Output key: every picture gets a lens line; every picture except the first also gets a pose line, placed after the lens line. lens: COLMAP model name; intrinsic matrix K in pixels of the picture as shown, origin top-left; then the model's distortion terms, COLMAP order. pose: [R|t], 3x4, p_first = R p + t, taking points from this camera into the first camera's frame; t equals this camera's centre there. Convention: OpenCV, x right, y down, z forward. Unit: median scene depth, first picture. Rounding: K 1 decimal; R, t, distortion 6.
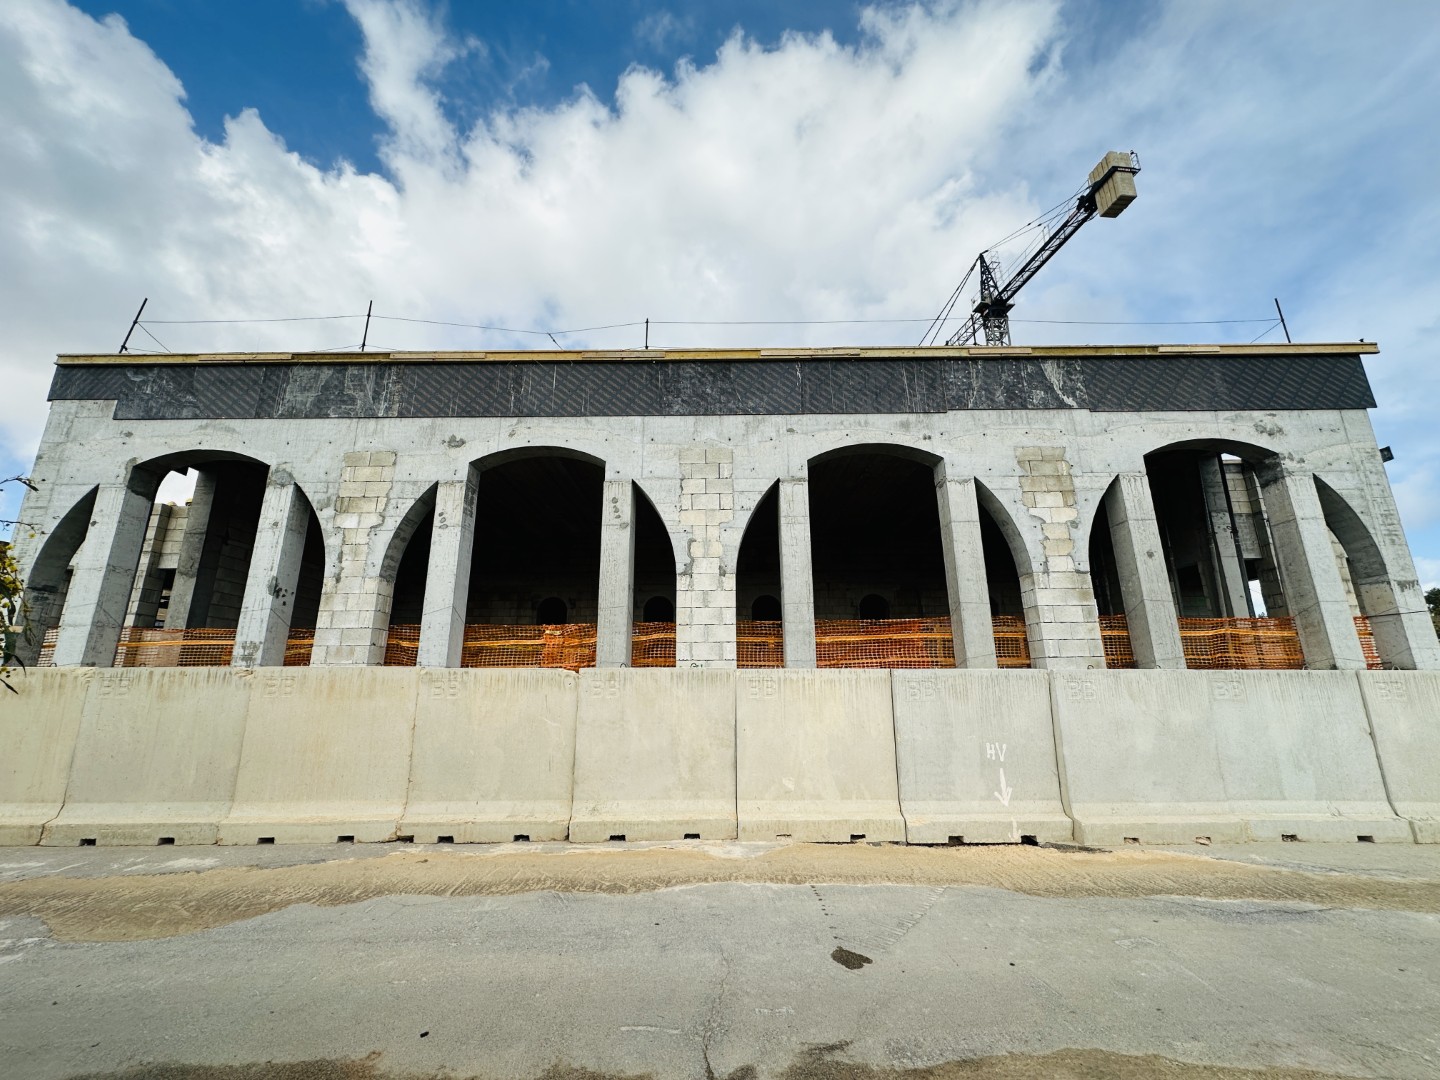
lens RADIAL K [[573.0, 0, 717.1], [0, 573.0, 538.6], [0, 0, 1]] dist [-0.001236, 0.000151]
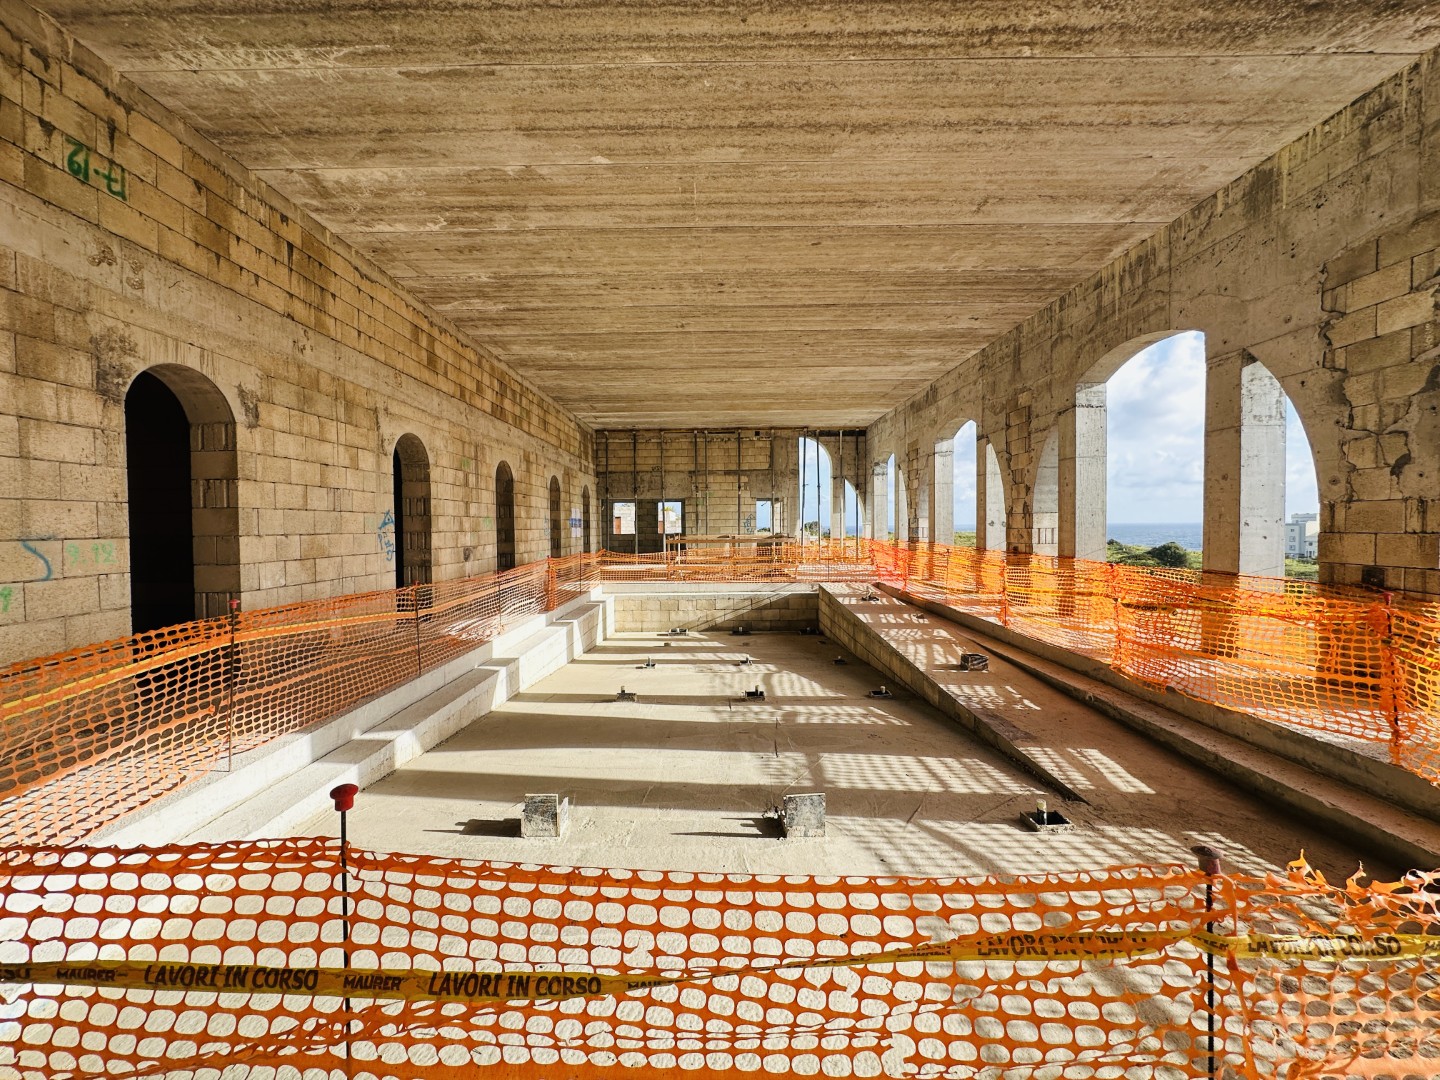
lens RADIAL K [[573.0, 0, 717.1], [0, 573.0, 538.6], [0, 0, 1]] dist [-0.001236, 0.000151]
pose [[0.000657, -0.015586, 0.999878, -0.540115], [-0.241457, 0.970291, 0.015283, 0.115325], [-0.970411, -0.241438, -0.003125, 0.756863]]
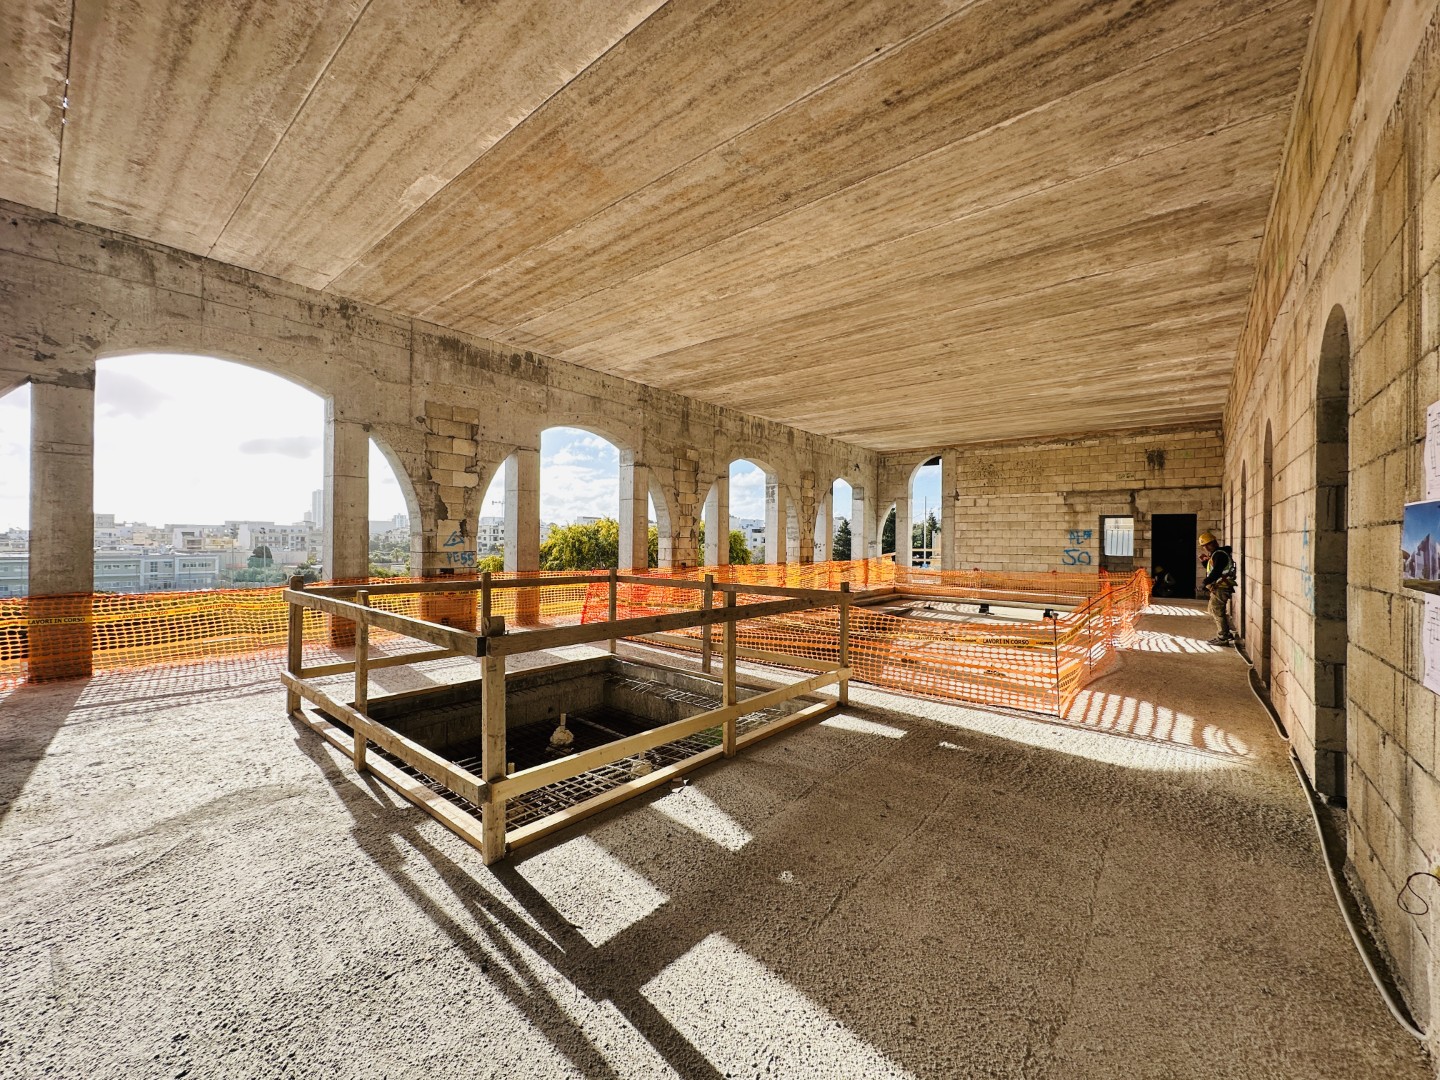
lens RADIAL K [[573.0, 0, 717.1], [0, 573.0, 538.6], [0, 0, 1]] dist [-0.001236, 0.000151]
pose [[-0.635945, 0.001835, -0.771733, 0.510769], [0.191471, 0.969106, -0.155477, 0.151649], [0.747605, -0.246639, -0.616649, 0.952928]]
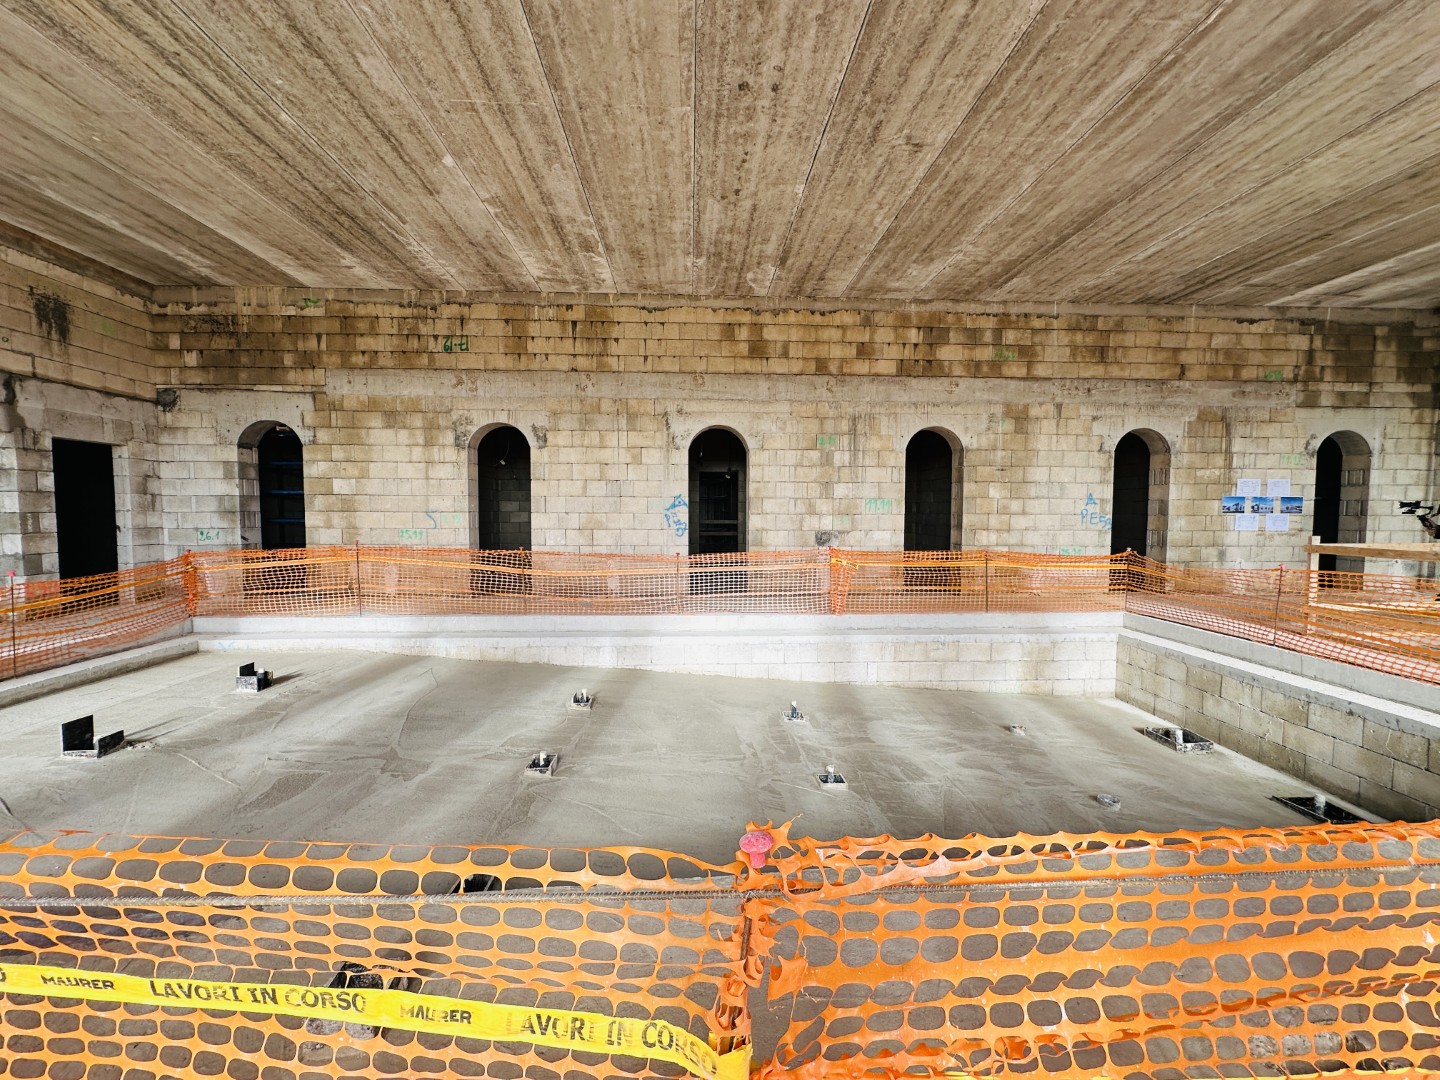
lens RADIAL K [[573.0, 0, 717.1], [0, 573.0, 538.6], [0, 0, 1]] dist [-0.001236, 0.000151]
pose [[0.998743, 0.008514, 0.049403, -0.126940], [-0.022970, 0.953653, 0.300030, 0.046480], [-0.044559, -0.300788, 0.952650, 0.507085]]
